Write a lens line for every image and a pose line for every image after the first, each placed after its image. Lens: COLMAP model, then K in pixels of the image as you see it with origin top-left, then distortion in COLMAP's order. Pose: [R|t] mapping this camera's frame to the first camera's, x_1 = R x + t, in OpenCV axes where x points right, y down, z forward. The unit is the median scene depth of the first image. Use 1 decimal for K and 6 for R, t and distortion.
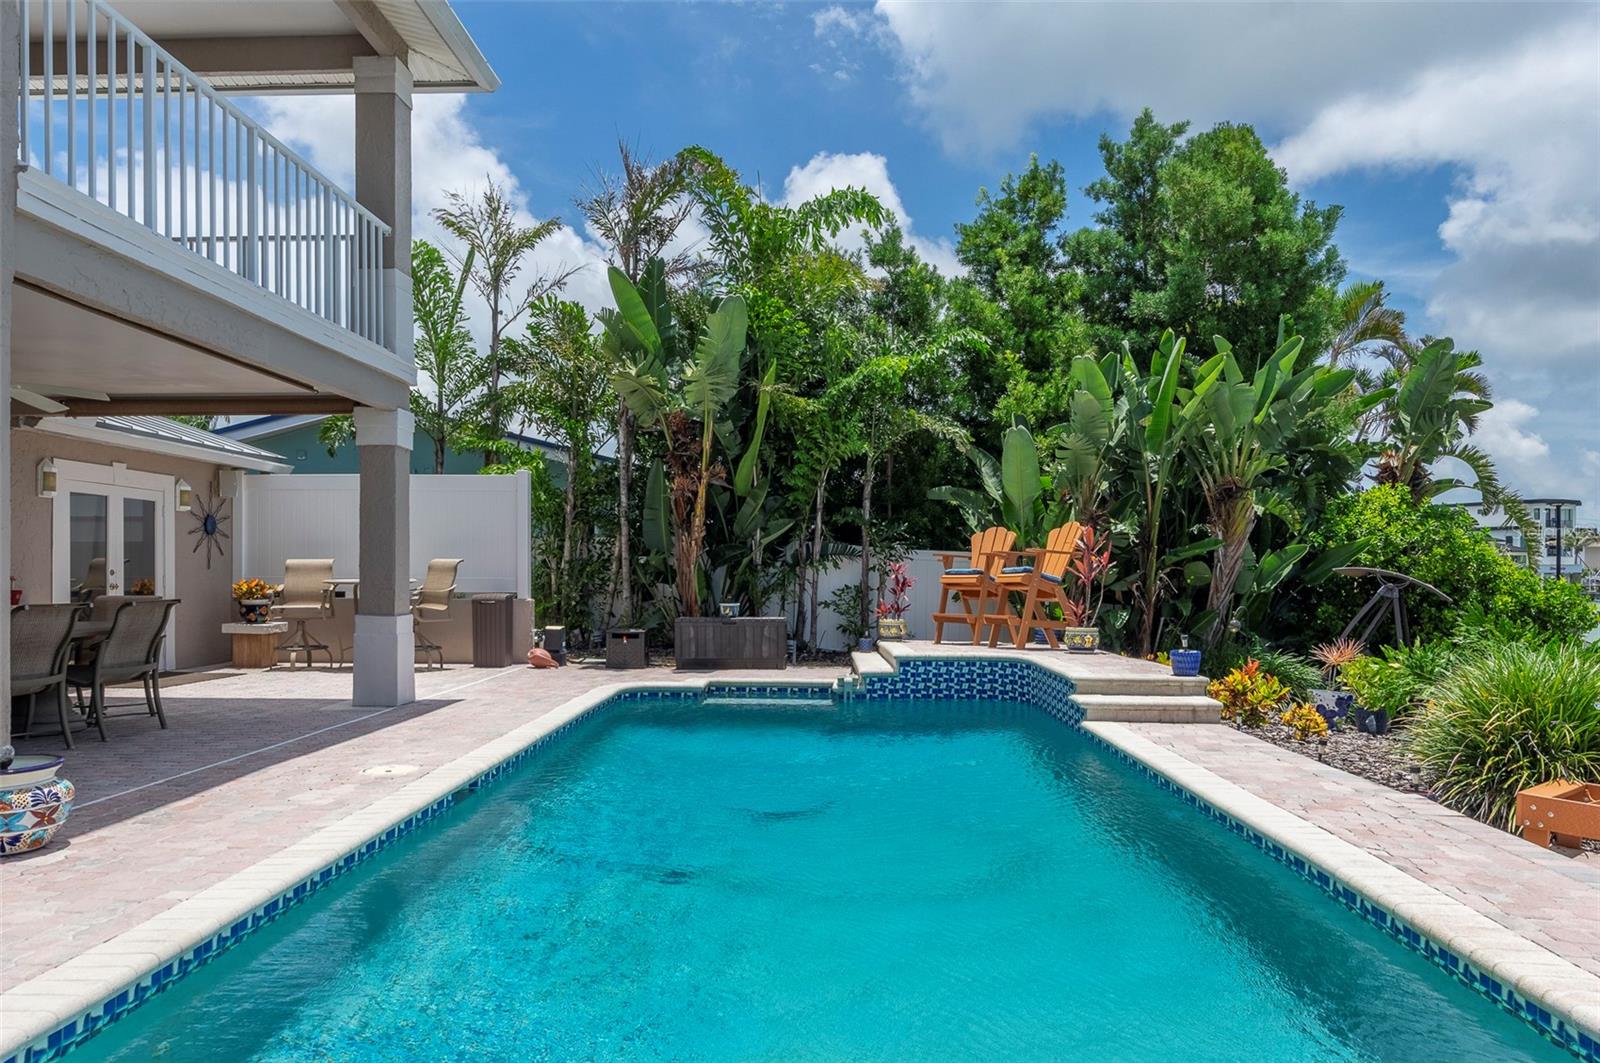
lens RADIAL K [[1087.9, 0, 869.3], [0, 1087.9, 577.1], [0, 0, 1]] dist [0.007609, -0.015559]
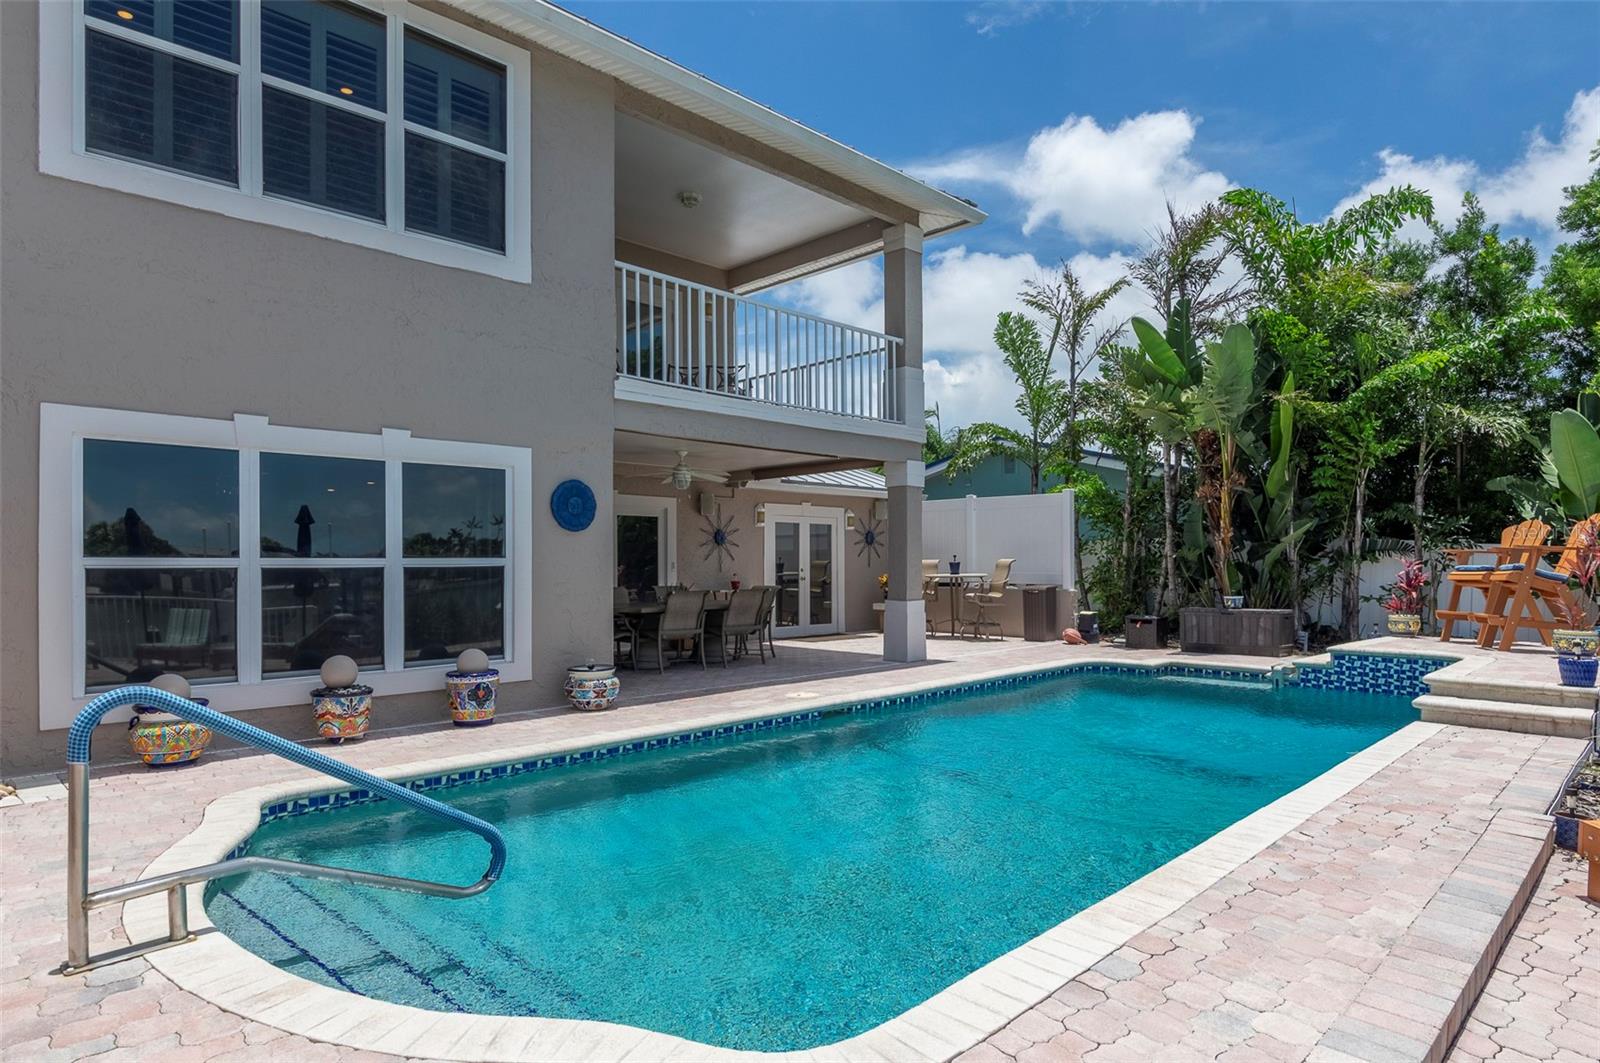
lens RADIAL K [[964.2, 0, 838.7], [0, 964.2, 559.3], [0, 0, 1]] dist [0.003022, 0.002889]
pose [[0.728186, -0.007020, -0.685343, 0.265368], [0.001532, 0.999962, -0.008614, -0.006184], [0.685378, 0.005223, 0.728169, -0.009634]]
